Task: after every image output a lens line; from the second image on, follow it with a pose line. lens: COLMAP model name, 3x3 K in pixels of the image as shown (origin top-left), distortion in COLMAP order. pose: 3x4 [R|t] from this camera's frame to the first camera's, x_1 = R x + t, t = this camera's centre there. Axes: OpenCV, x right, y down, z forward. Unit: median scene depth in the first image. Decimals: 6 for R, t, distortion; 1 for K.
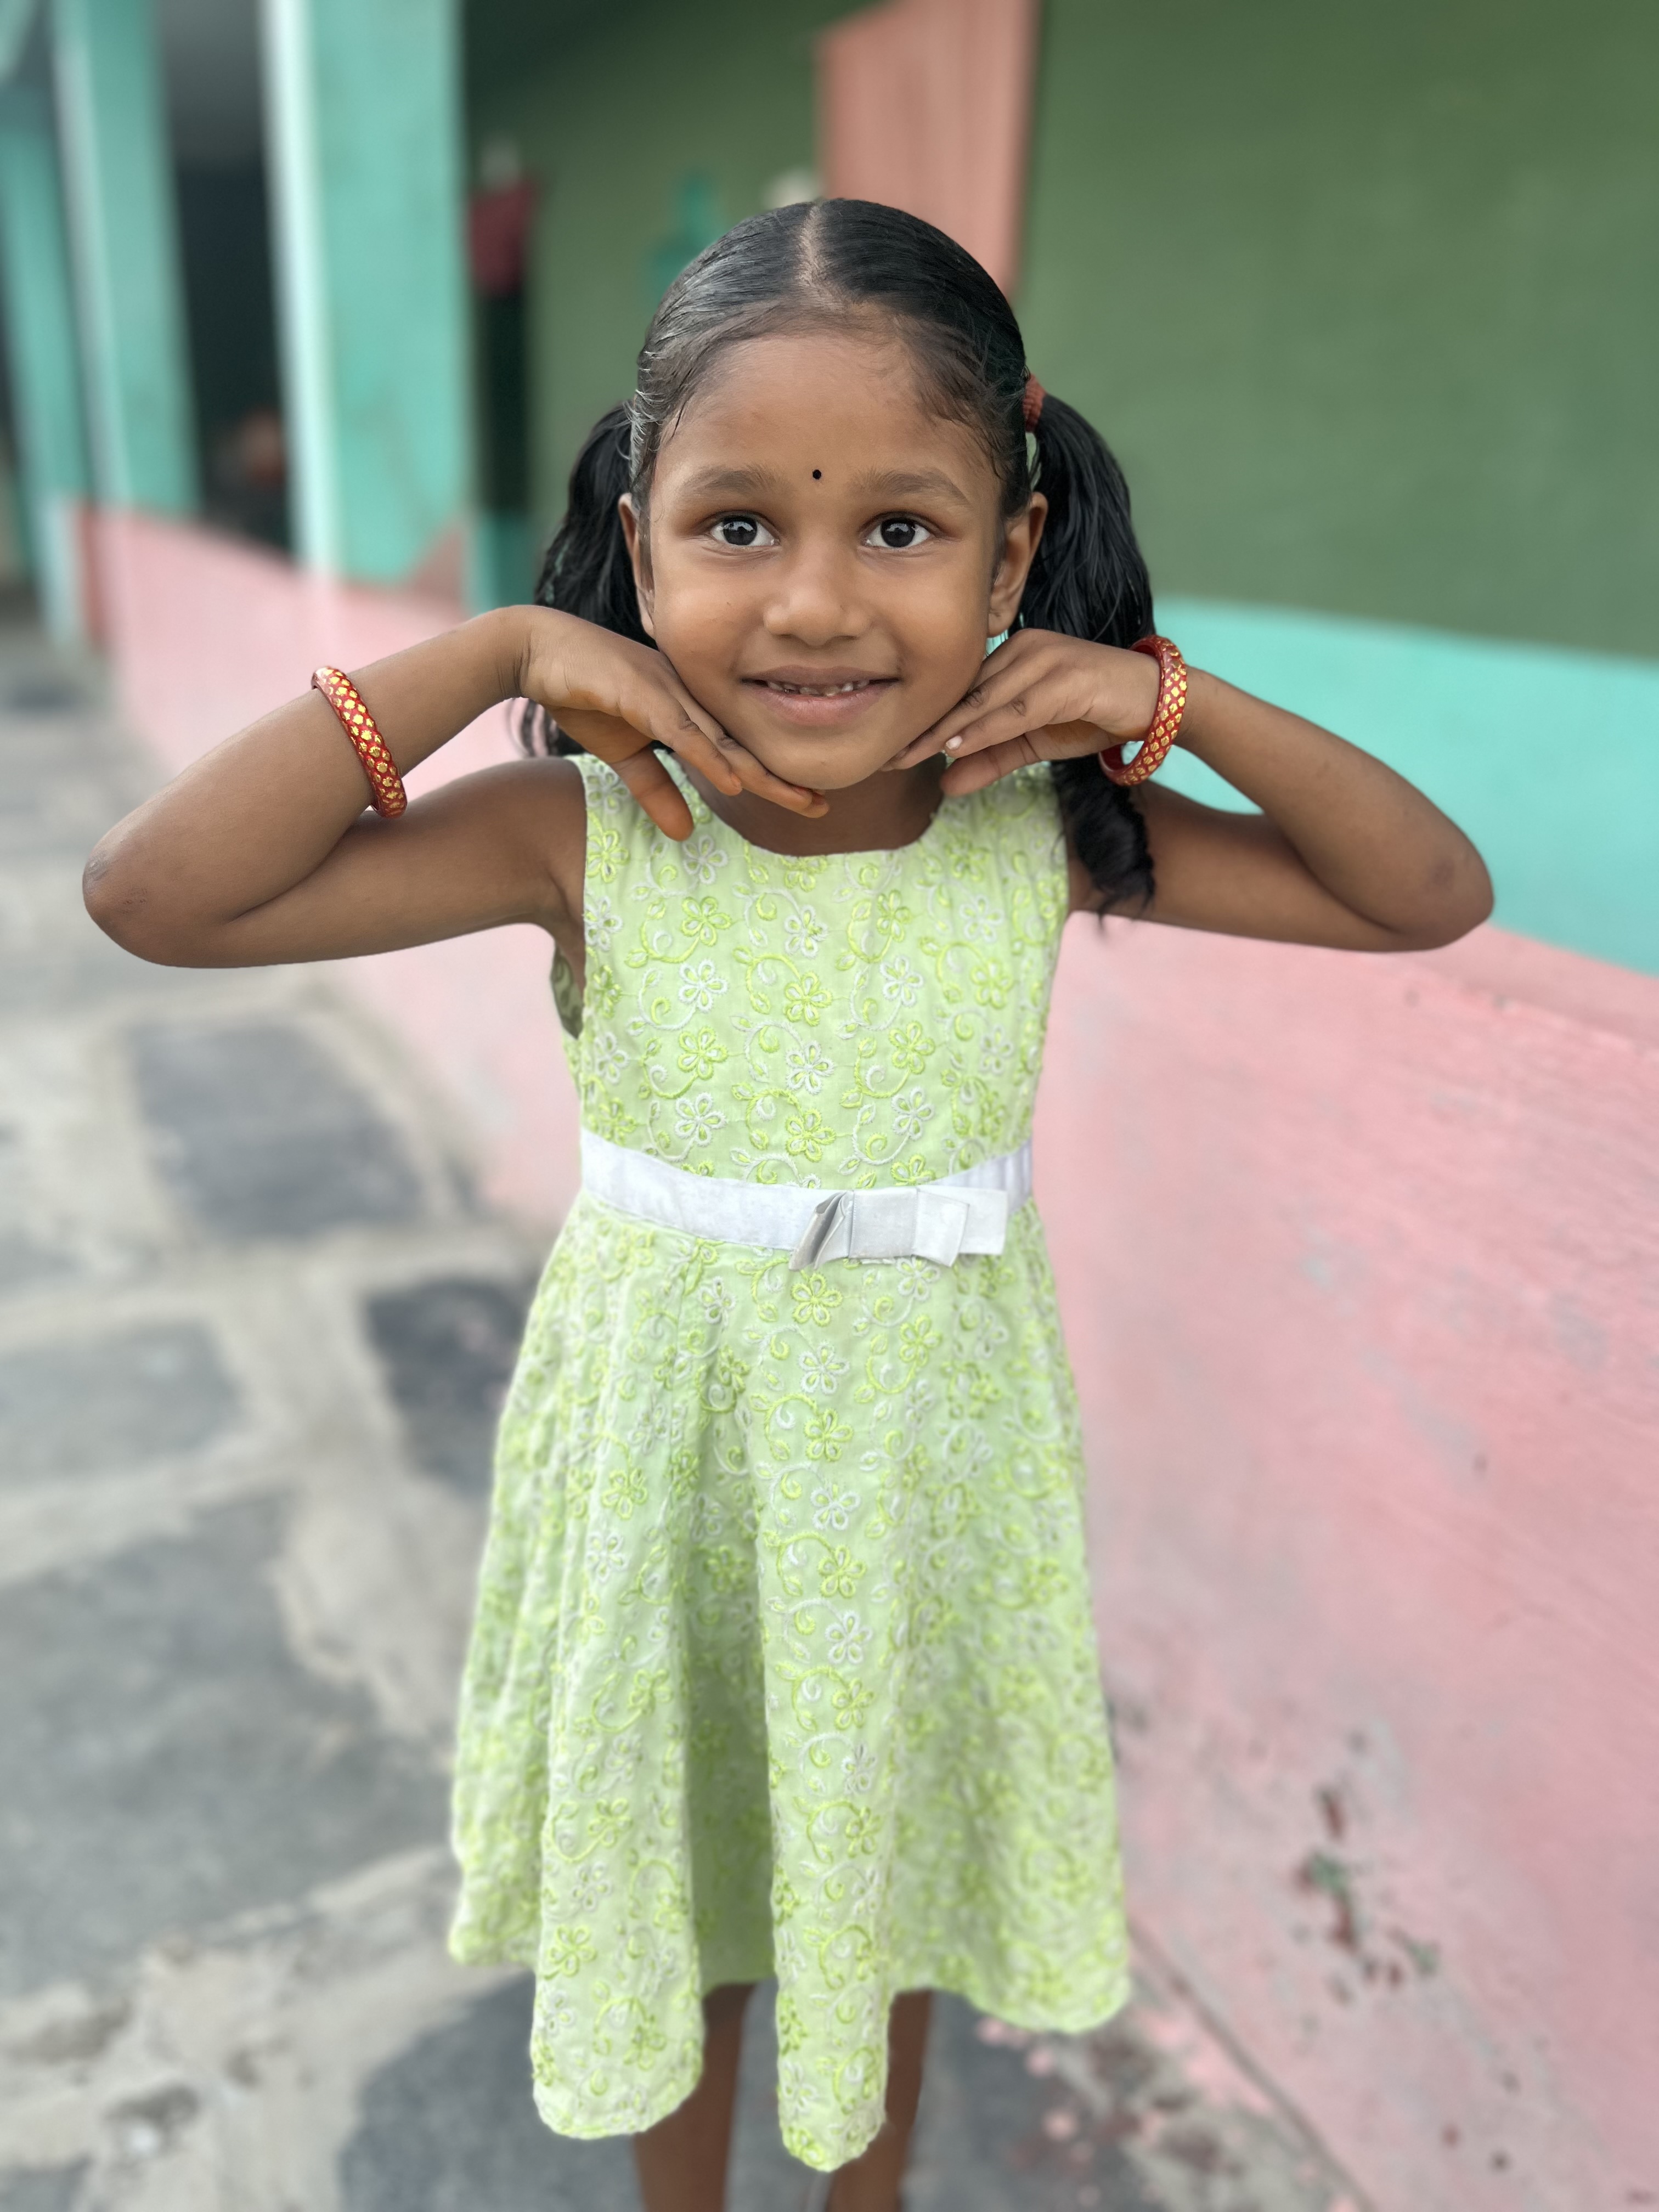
lens RADIAL K [[1671.8, 0, 829.7], [0, 1671.8, 1098.4], [0, 0, 1]] dist [0.031238, -0.040316]
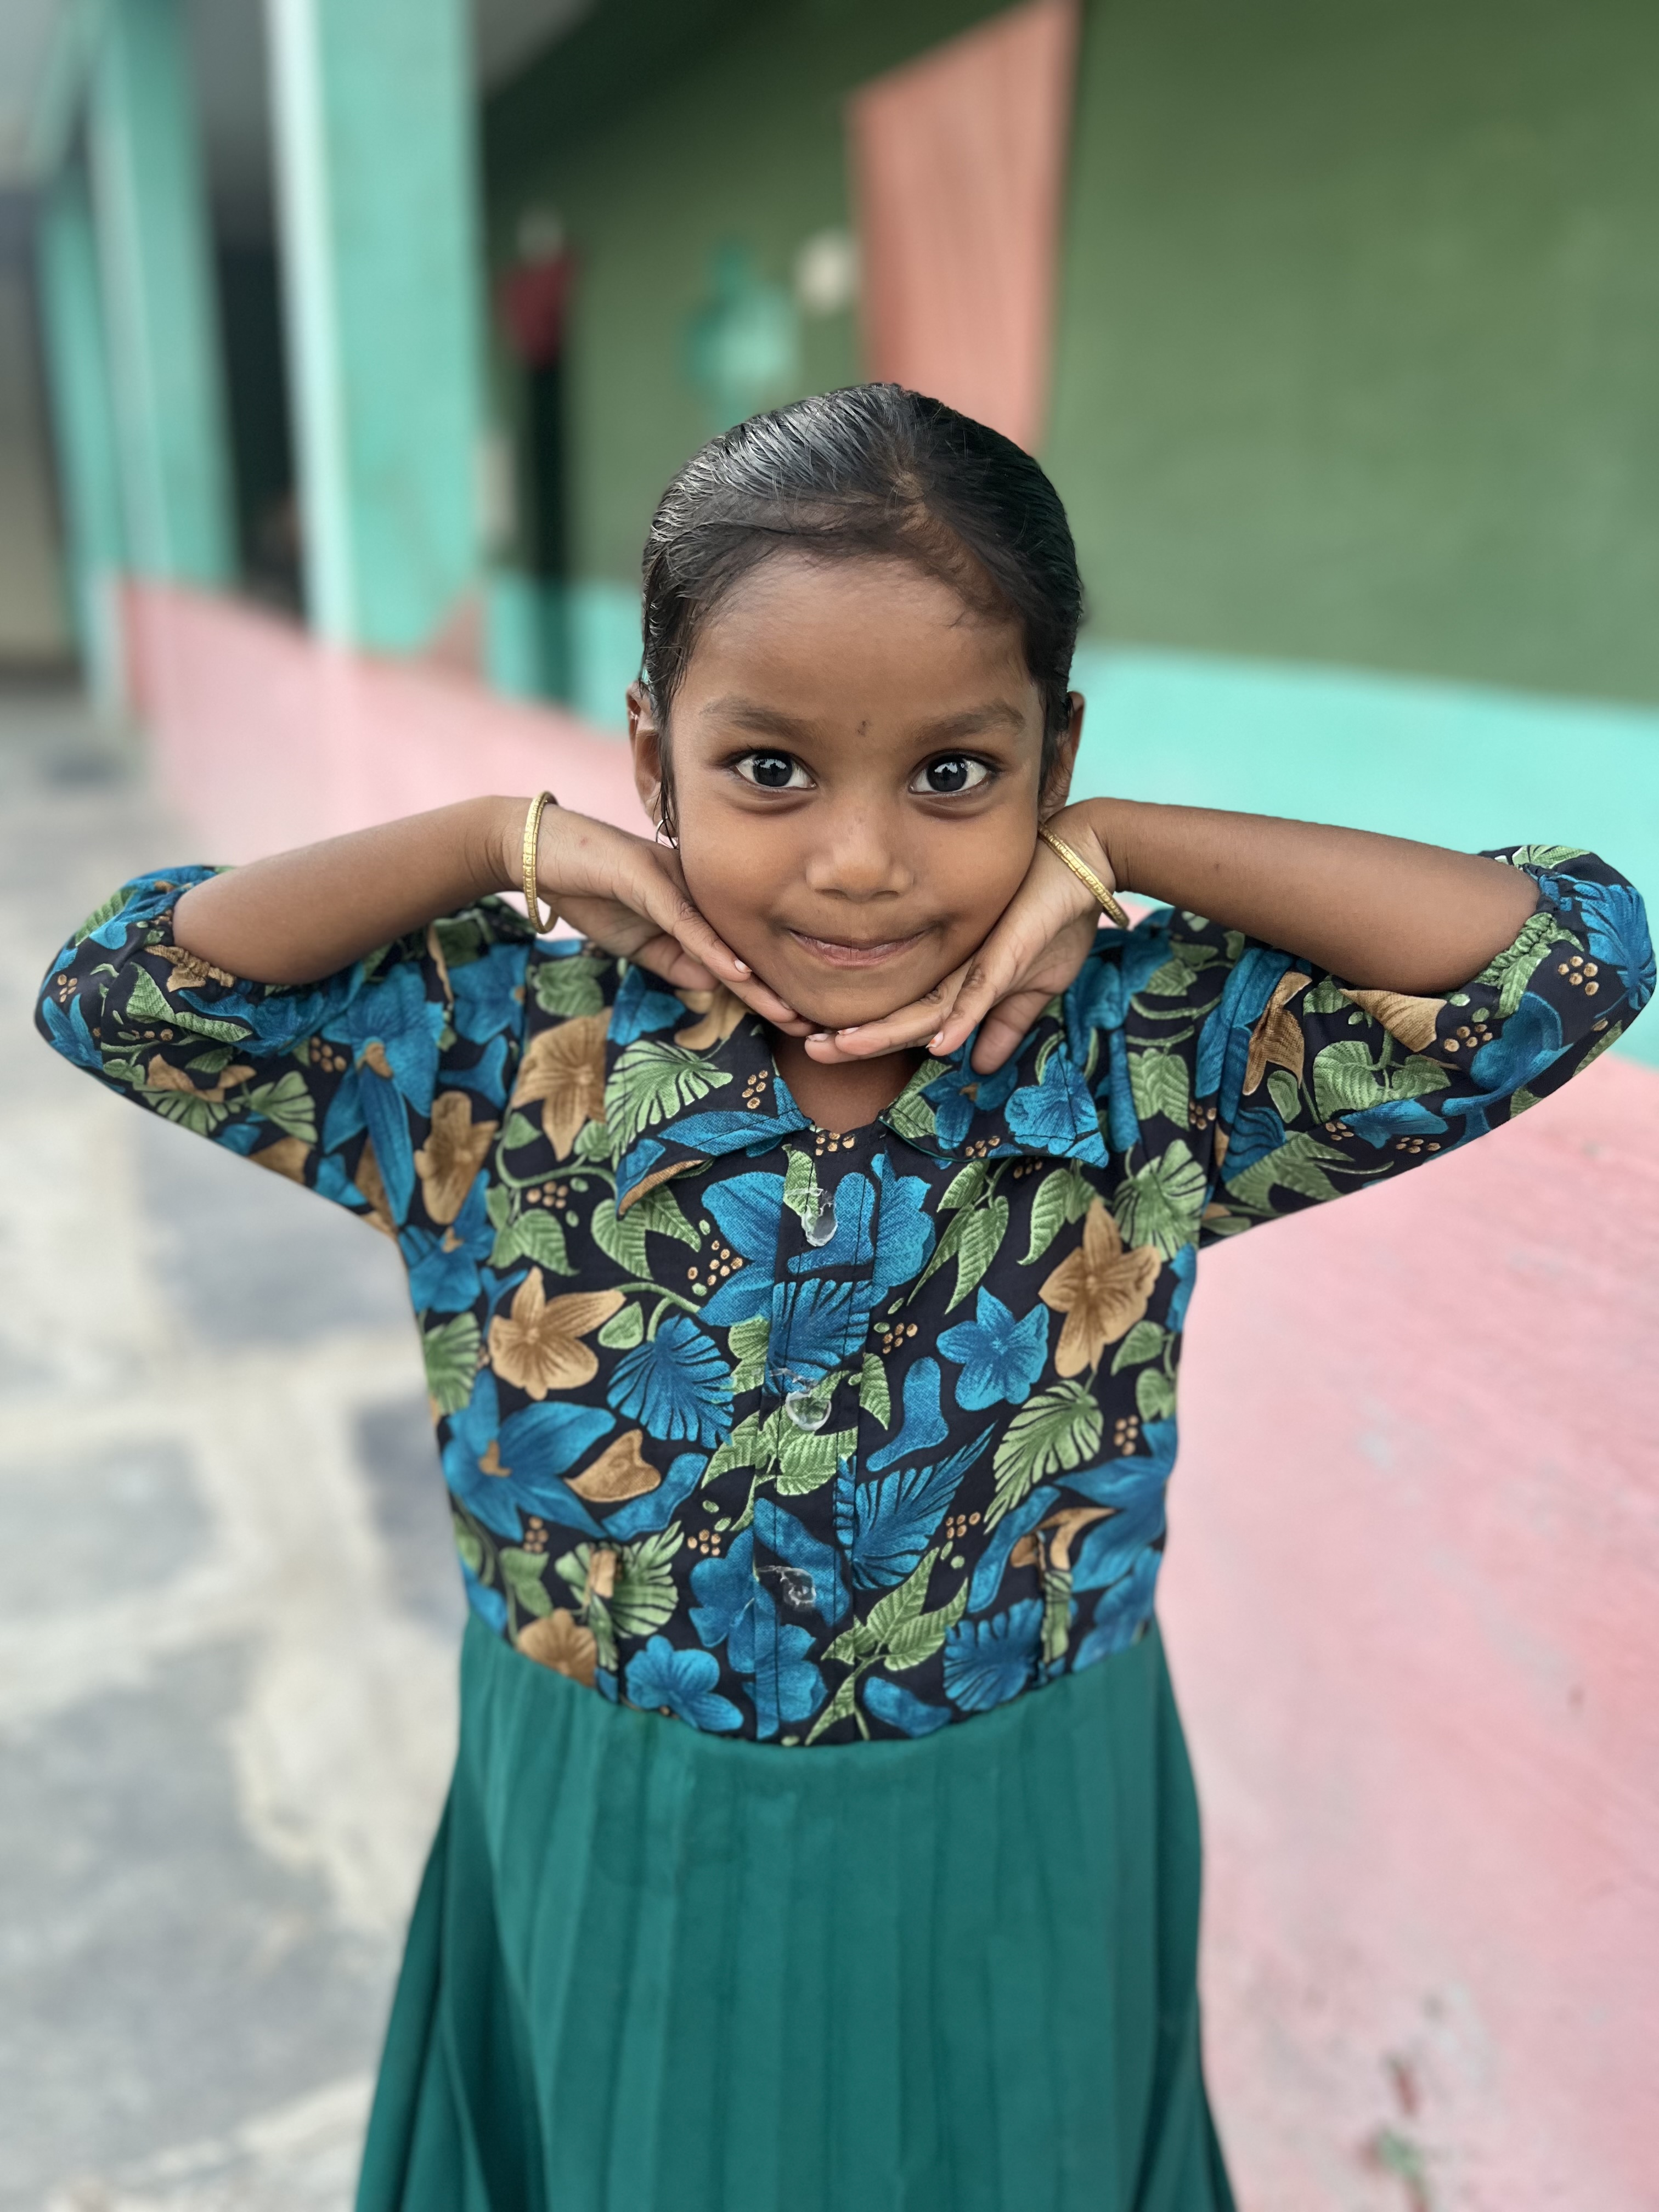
lens RADIAL K [[1671.8, 0, 841.9], [0, 1671.8, 1101.9], [0, 0, 1]] dist [0.031238, -0.040316]
pose [[0.999677, -0.005727, -0.024753, 0.030895], [0.004915, 0.999452, -0.032738, -0.035136], [0.024926, 0.032606, 0.999157, 0.100387]]
